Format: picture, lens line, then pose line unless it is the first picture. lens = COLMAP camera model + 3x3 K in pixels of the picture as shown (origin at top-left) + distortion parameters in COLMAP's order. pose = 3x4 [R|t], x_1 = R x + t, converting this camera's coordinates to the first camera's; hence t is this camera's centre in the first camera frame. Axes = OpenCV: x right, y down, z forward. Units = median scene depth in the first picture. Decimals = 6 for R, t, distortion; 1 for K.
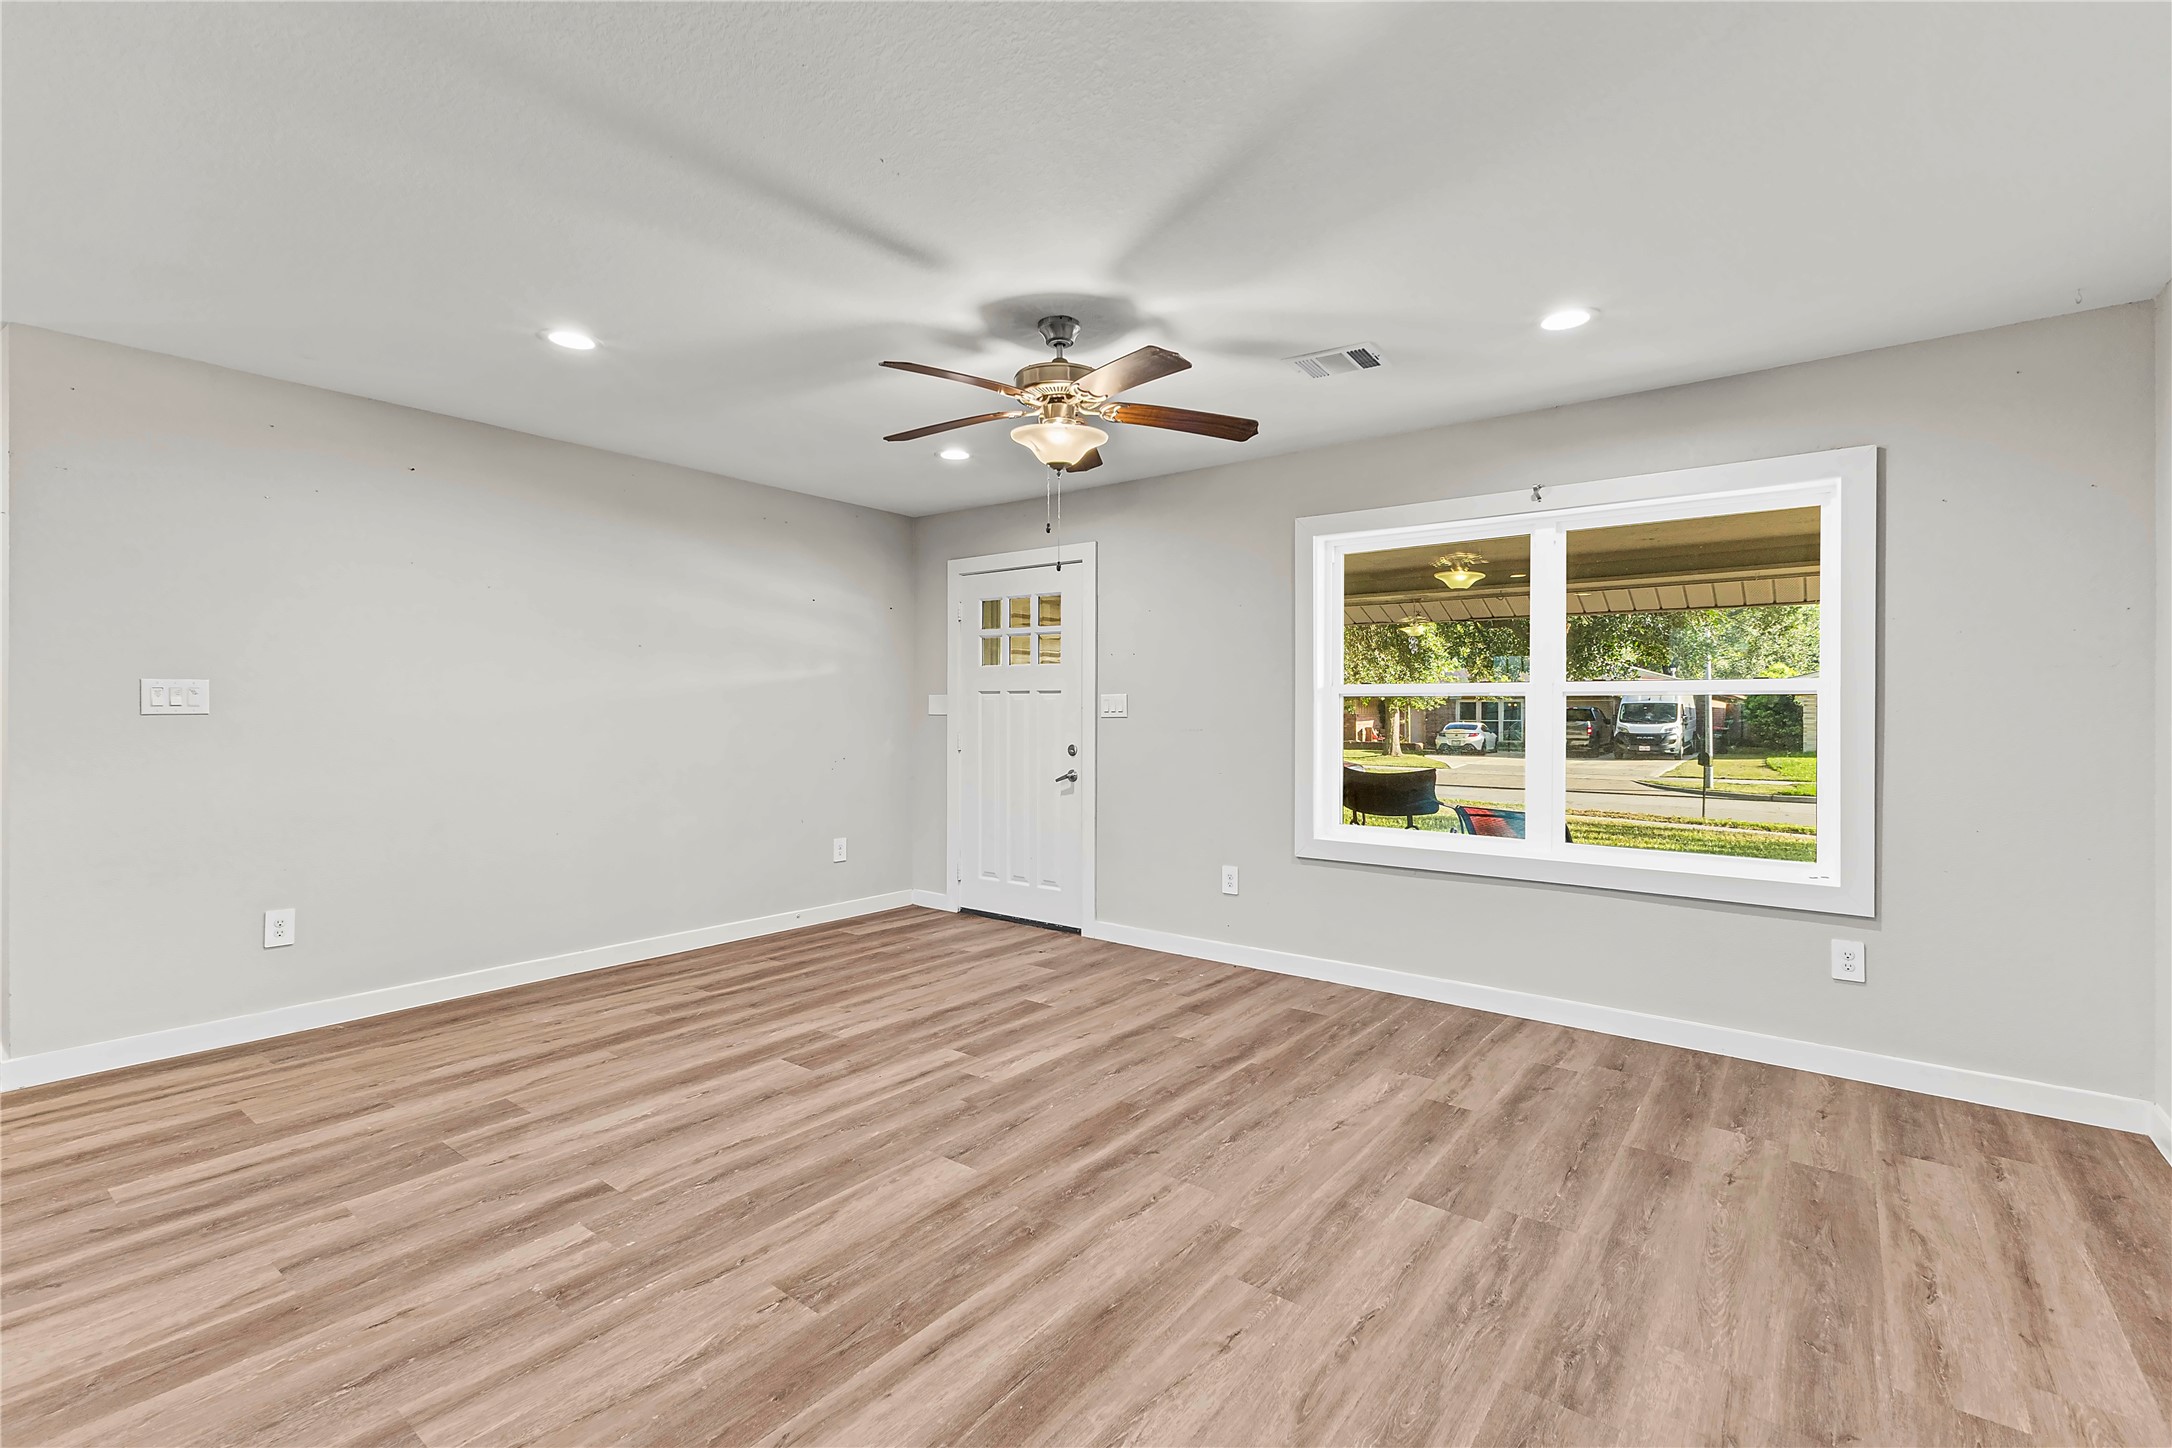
lens RADIAL K [[955.7, 0, 1089.2], [0, 955.7, 719.2], [0, 0, 1]] dist [0.010608, 0.000062]
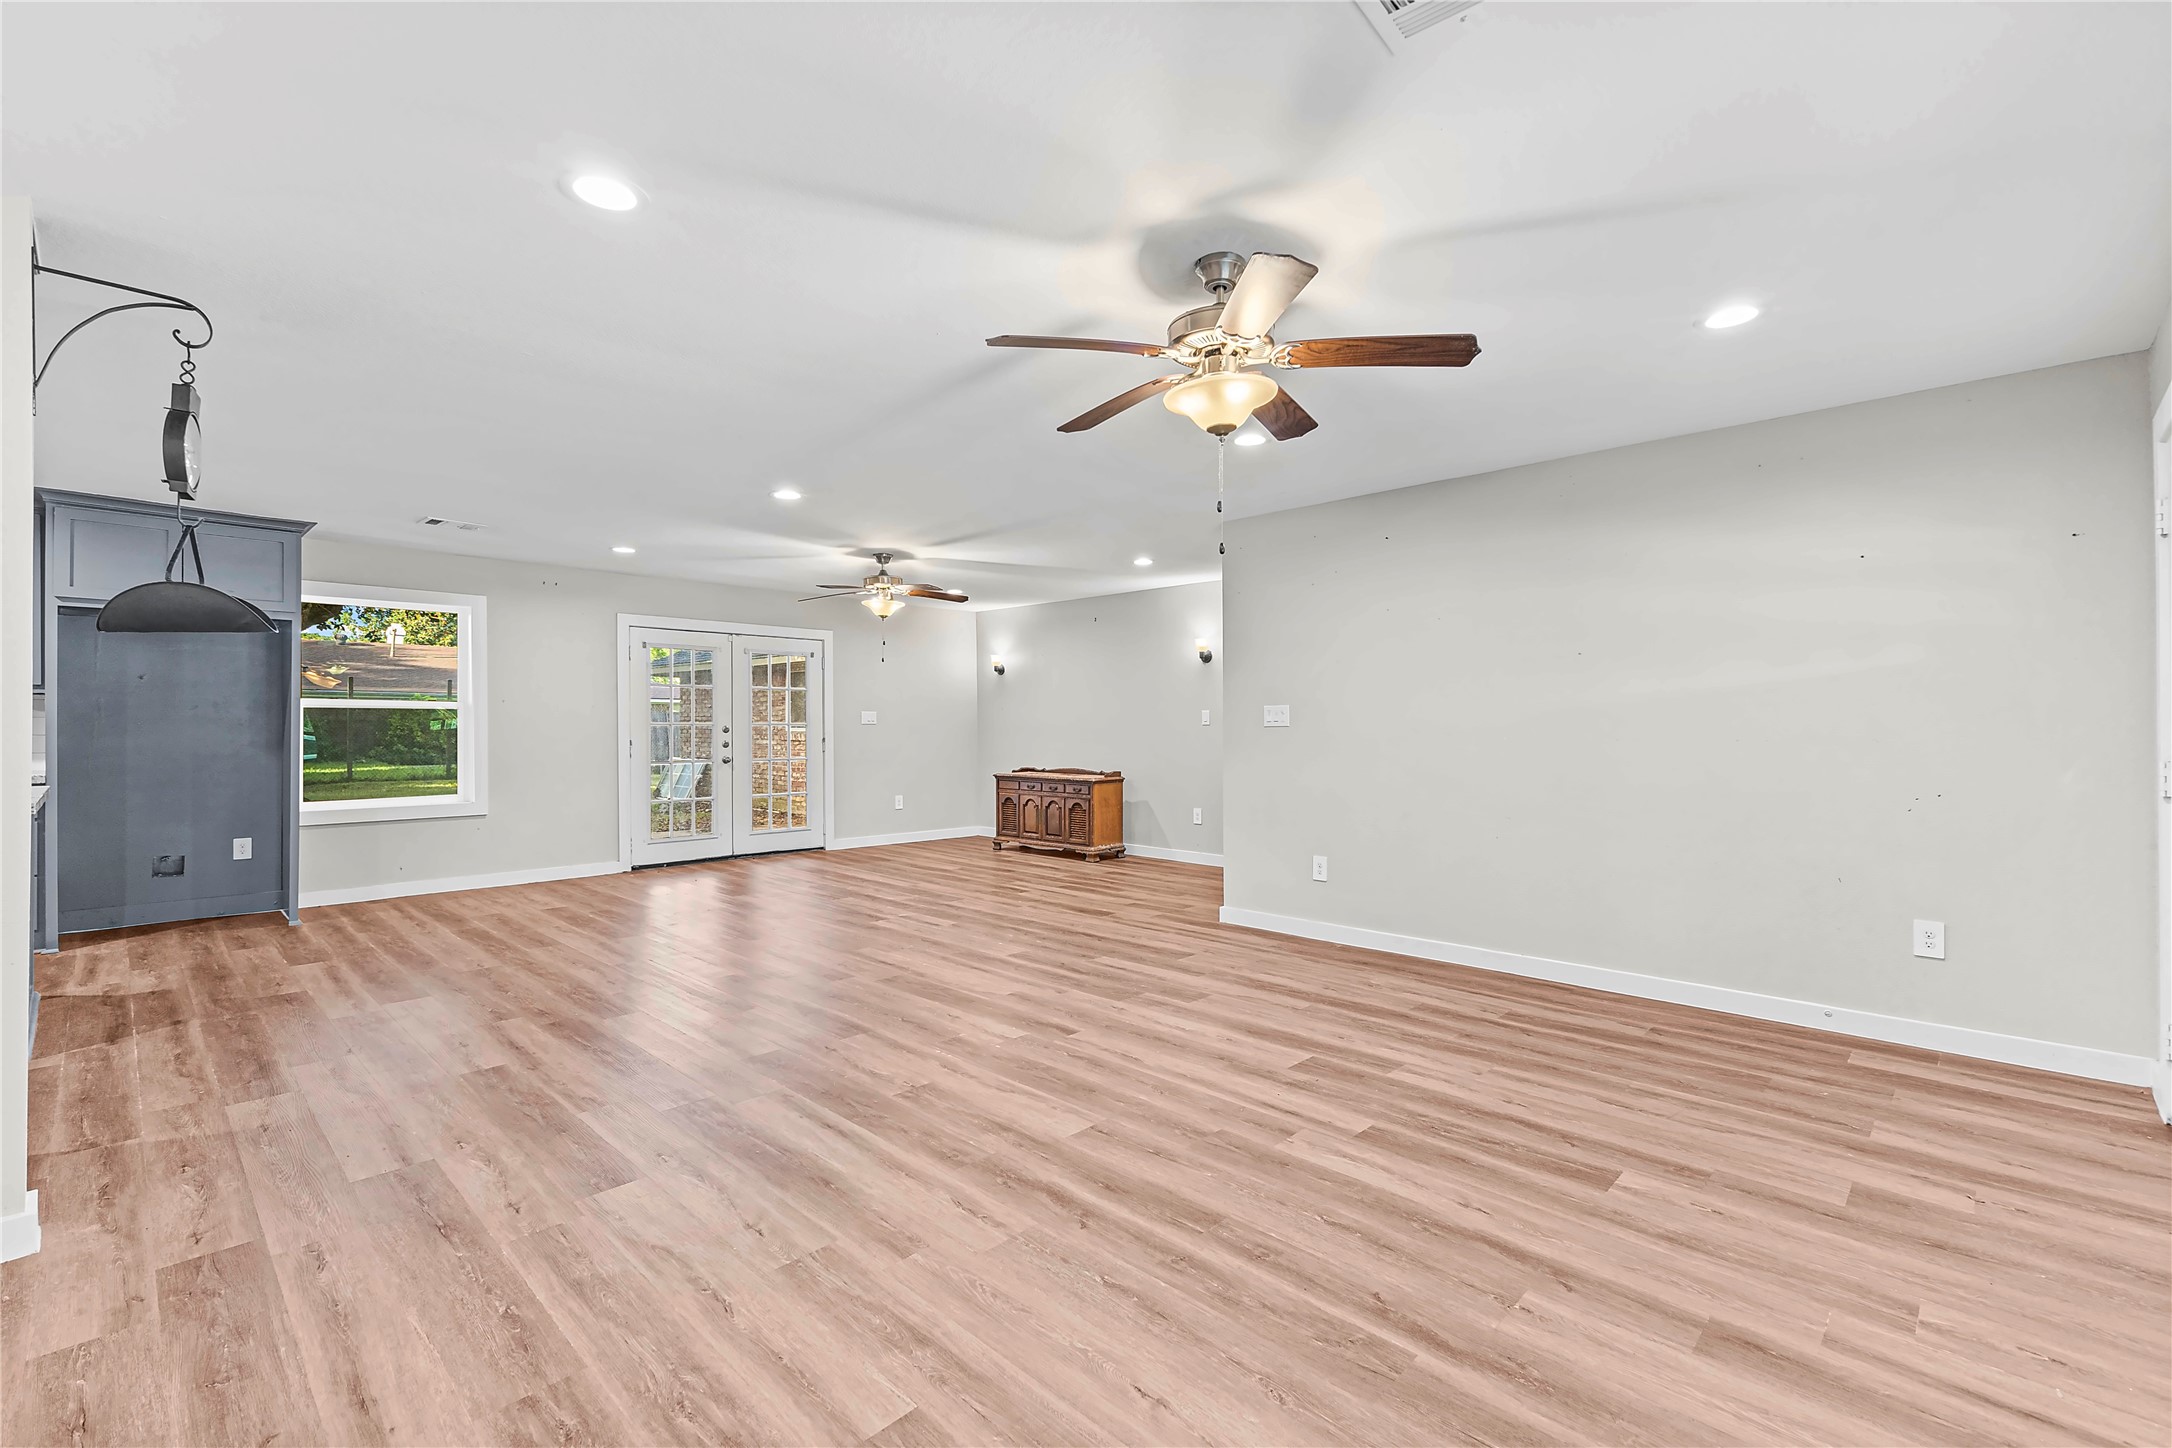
lens RADIAL K [[955.7, 0, 1089.2], [0, 955.7, 719.2], [0, 0, 1]] dist [0.010608, 0.000062]
pose [[-0.115107, -0.010275, -0.993300, 0.751036], [-0.005334, 0.999938, -0.009726, -0.000190], [0.993339, 0.004178, -0.115155, 0.883782]]
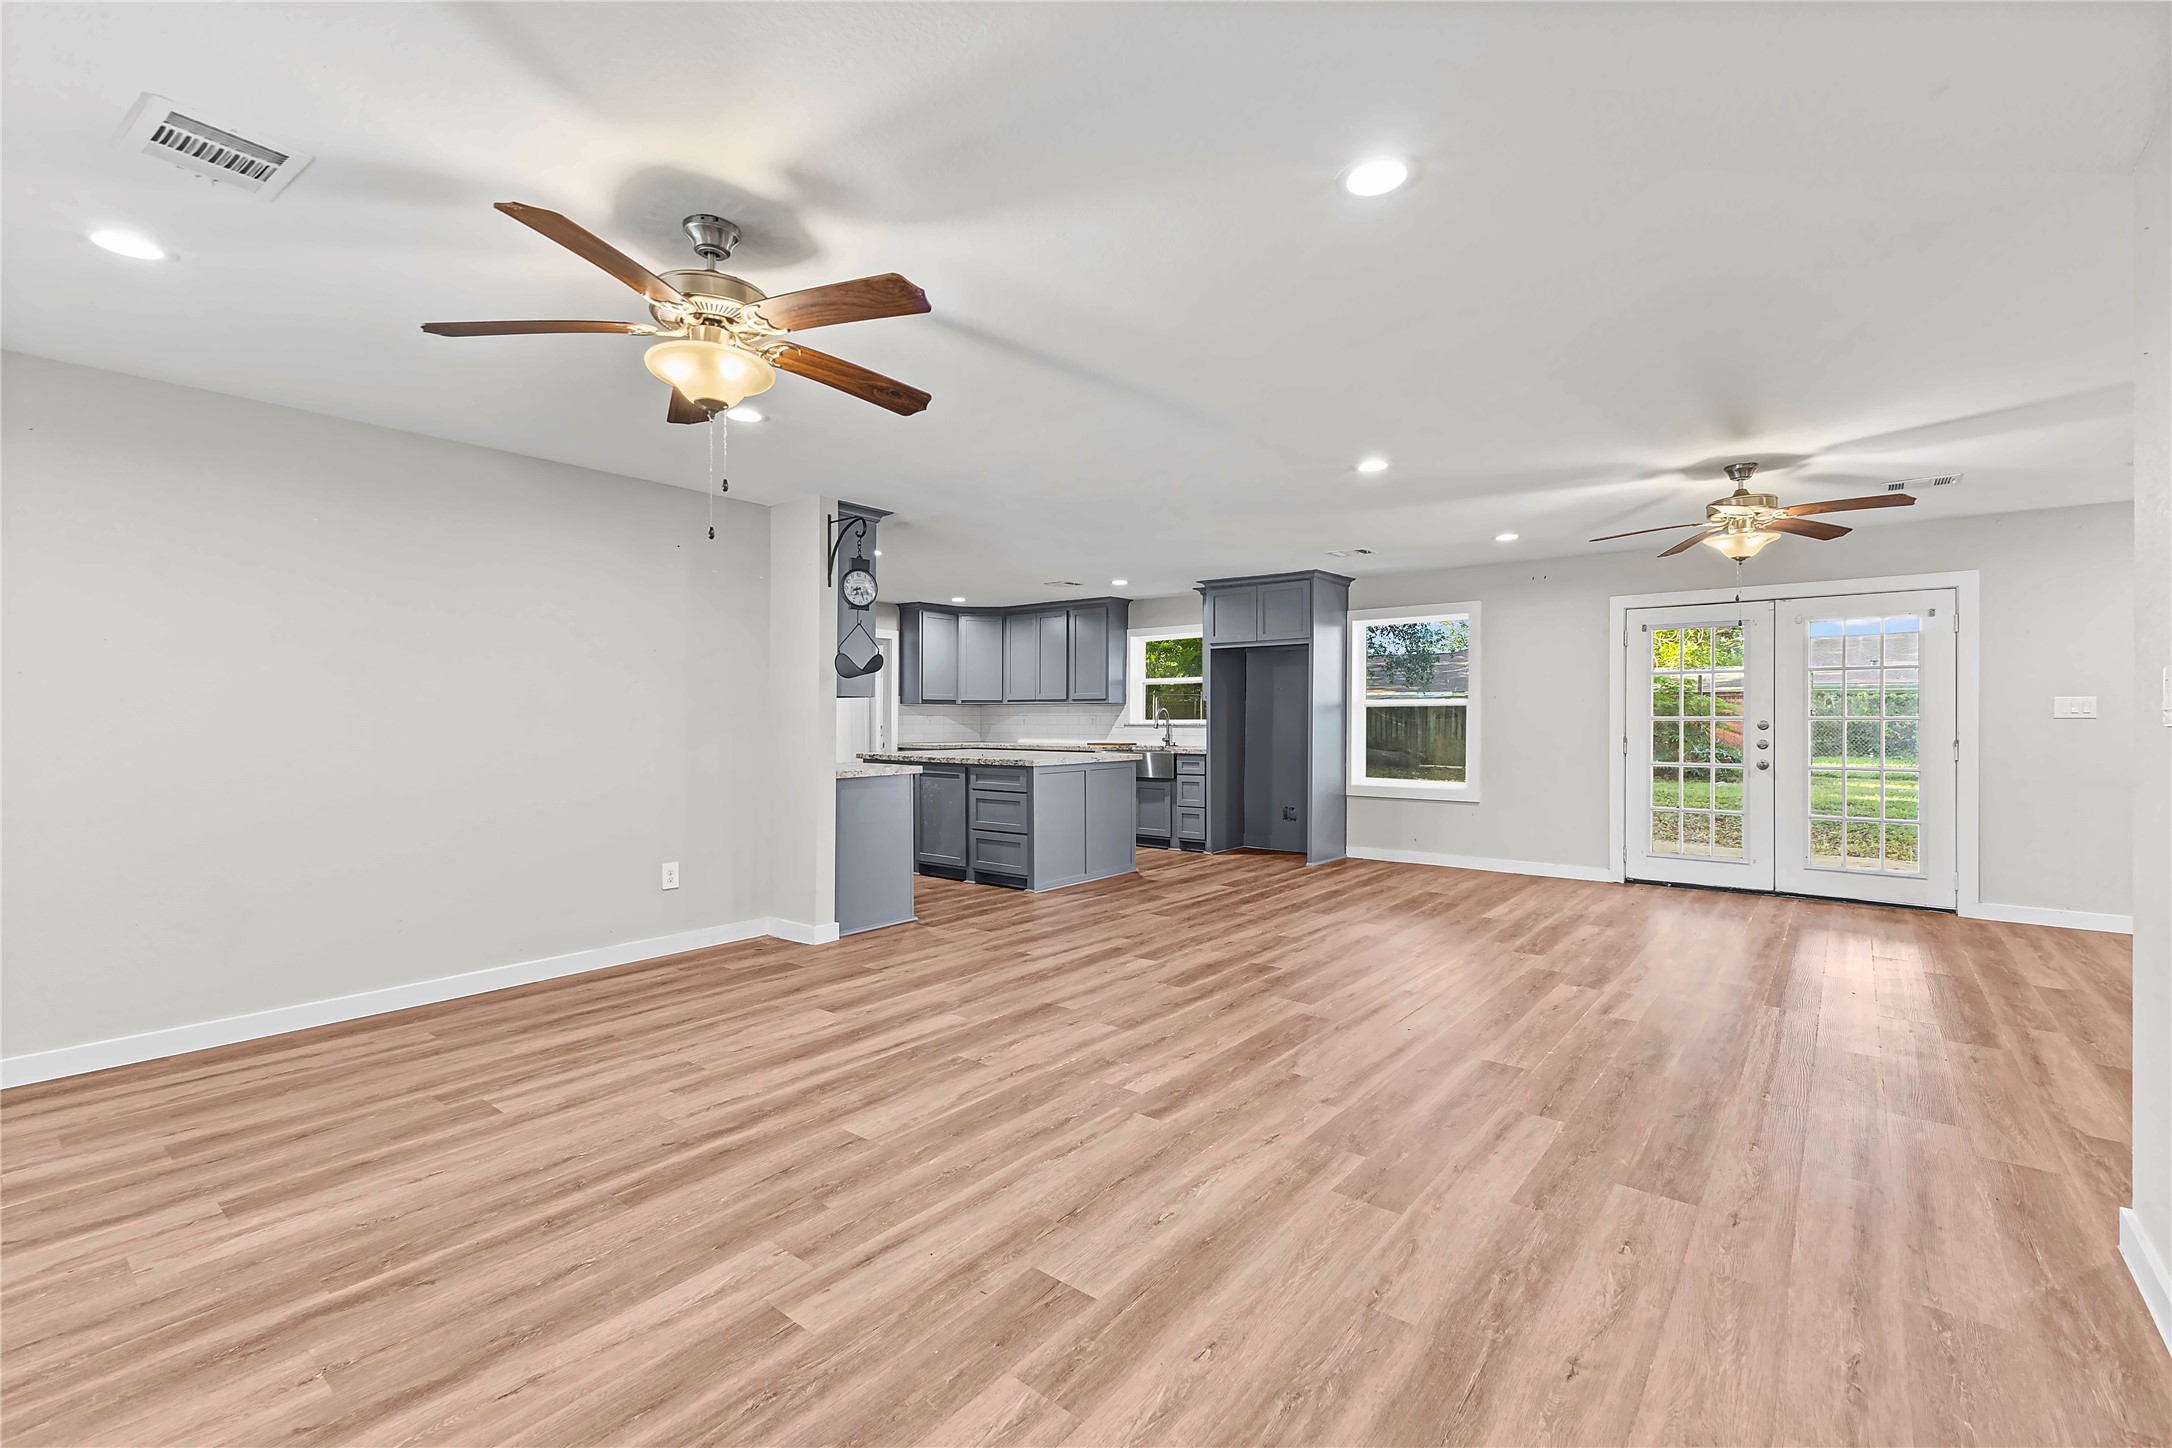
lens RADIAL K [[929.6, 0, 1080.3], [0, 929.6, 727.5], [0, 0, 1]] dist [0.011830, -0.000543]
pose [[-0.999357, -0.002559, 0.035767, -0.334811], [-0.002024, 0.999886, 0.014981, -0.014005], [-0.035801, 0.014899, -0.999248, 1.595597]]
